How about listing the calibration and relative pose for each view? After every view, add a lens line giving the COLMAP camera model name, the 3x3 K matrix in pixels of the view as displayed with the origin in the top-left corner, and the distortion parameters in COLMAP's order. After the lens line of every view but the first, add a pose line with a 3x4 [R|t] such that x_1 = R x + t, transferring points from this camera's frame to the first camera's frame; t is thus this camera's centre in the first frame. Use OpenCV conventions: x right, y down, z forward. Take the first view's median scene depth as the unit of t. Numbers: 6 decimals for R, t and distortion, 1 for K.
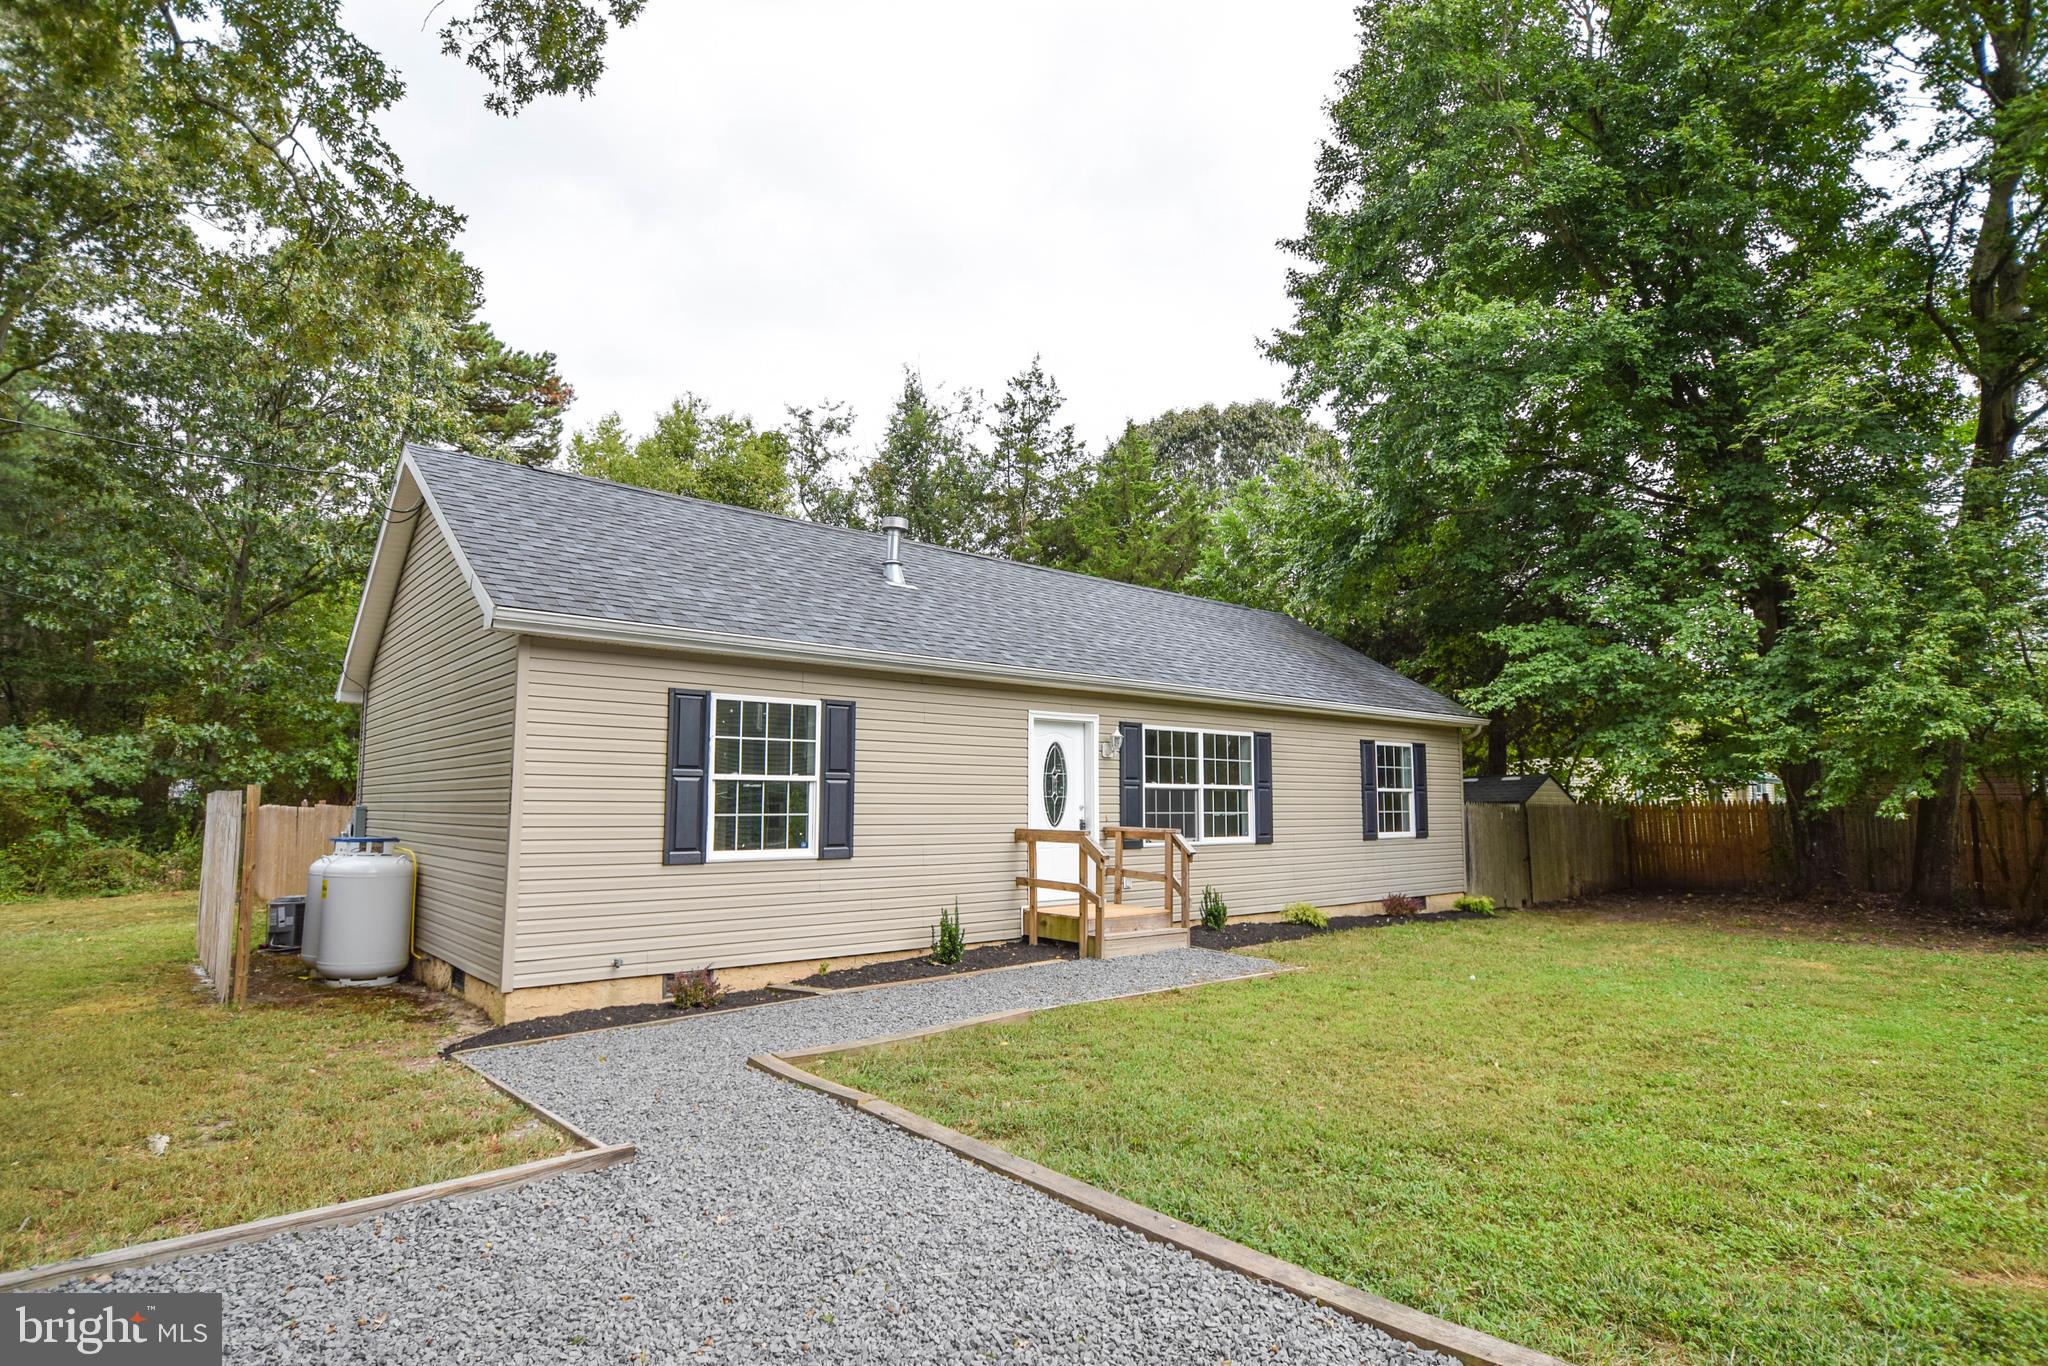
lens RADIAL K [[1034.8, 0, 1023.5], [0, 1034.8, 776.5], [0, 0, 1]] dist [-0.012262, -0.000082]
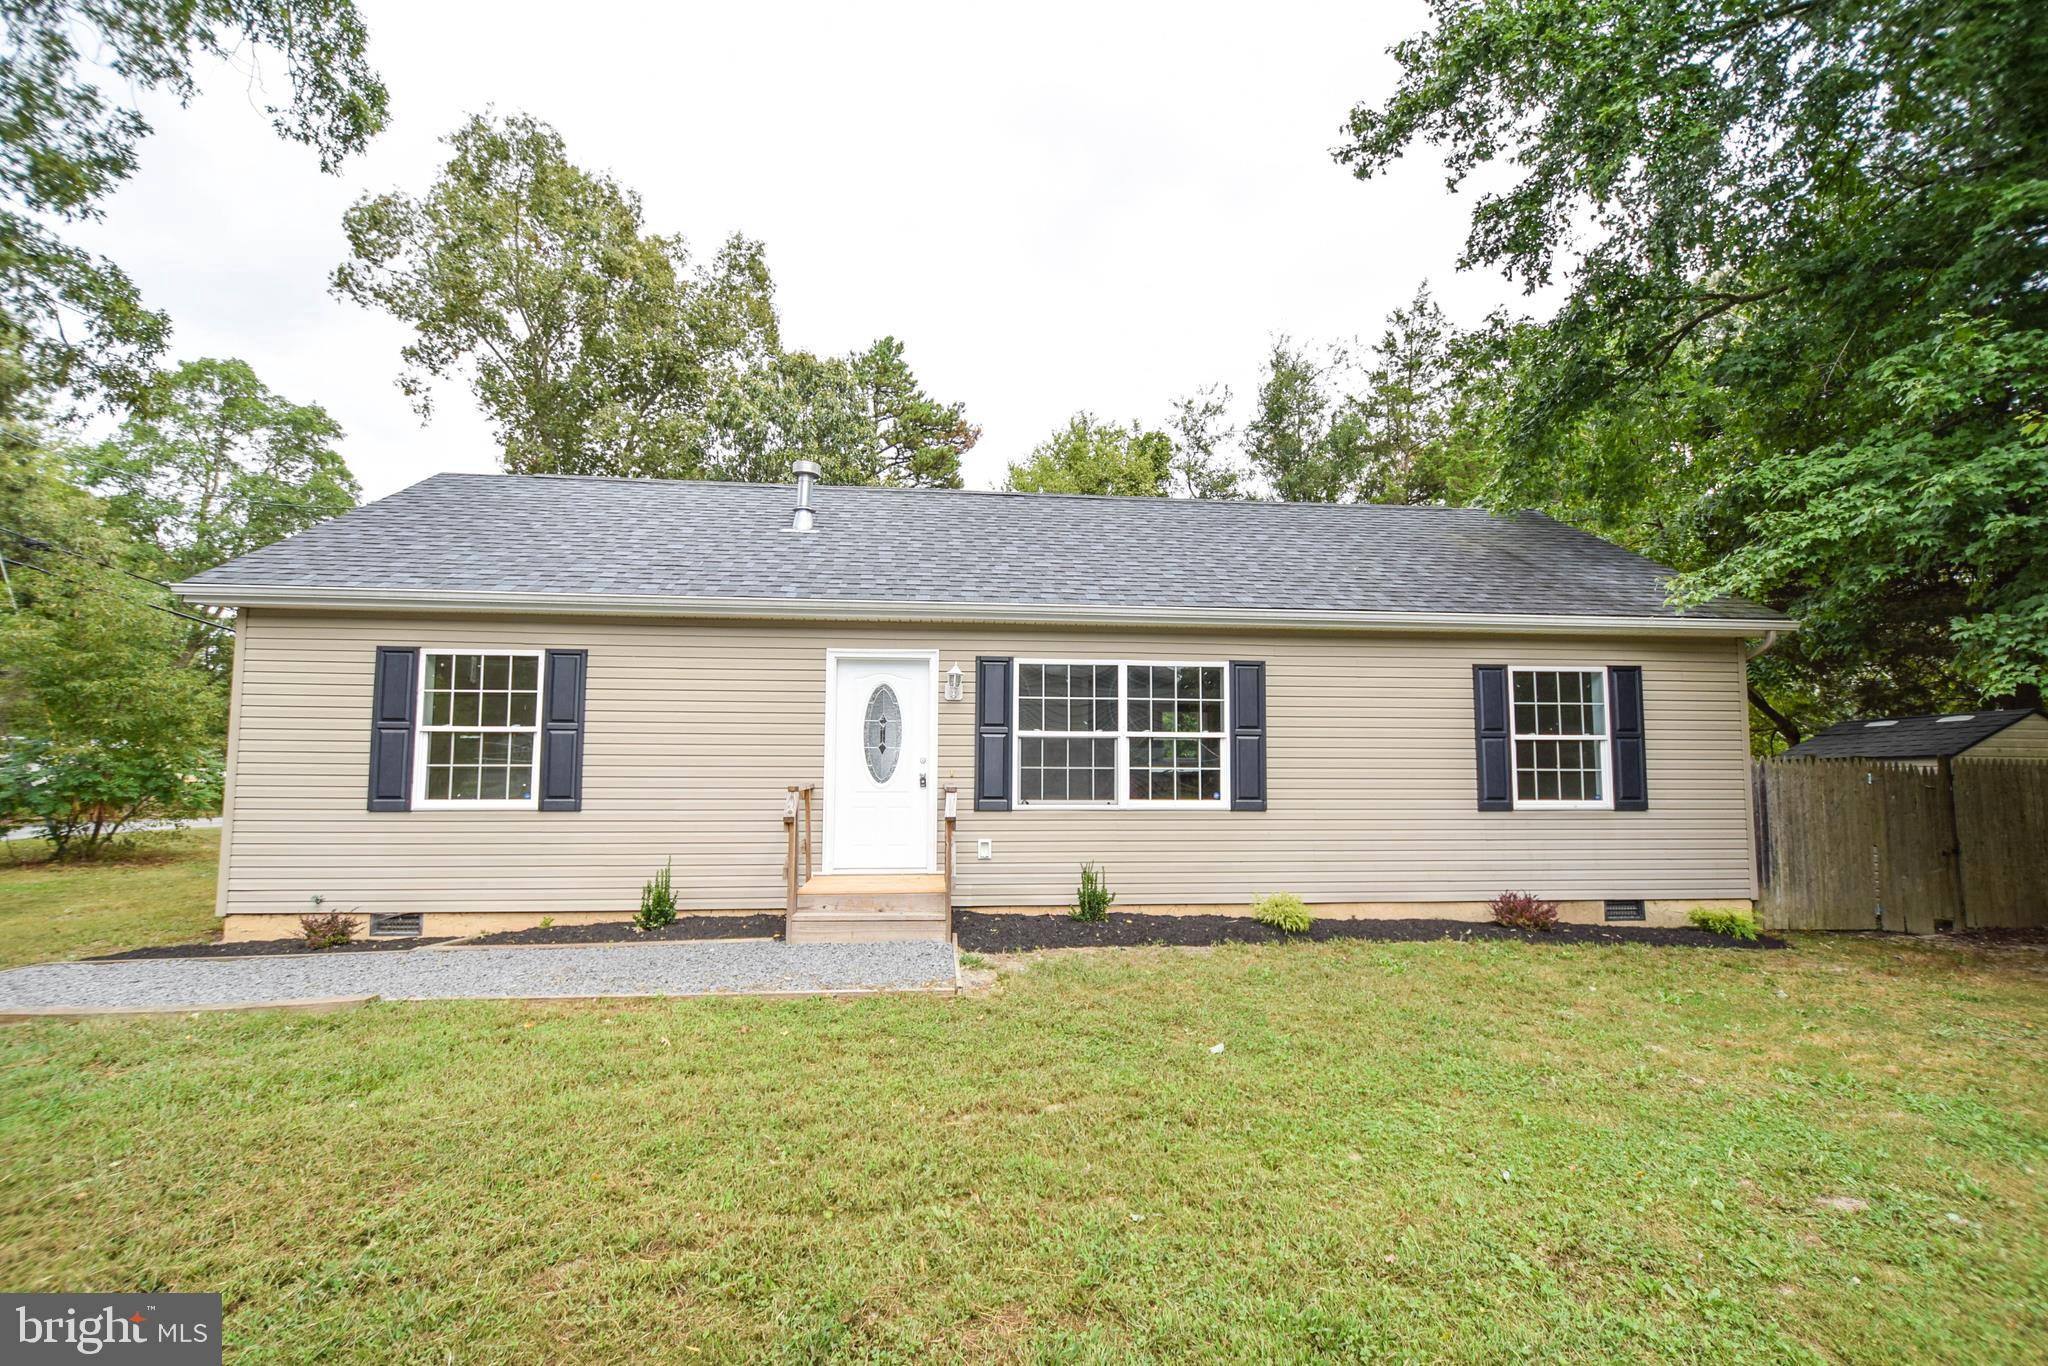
lens RADIAL K [[891.9, 0, 1022.7], [0, 891.9, 704.0], [0, 0, 1]] dist [0.002388, -0.000004]
pose [[0.830679, -0.031681, -0.555850, 0.485324], [0.011979, 0.999166, -0.039046, 0.012503], [0.556623, 0.025776, 0.830365, 0.399386]]
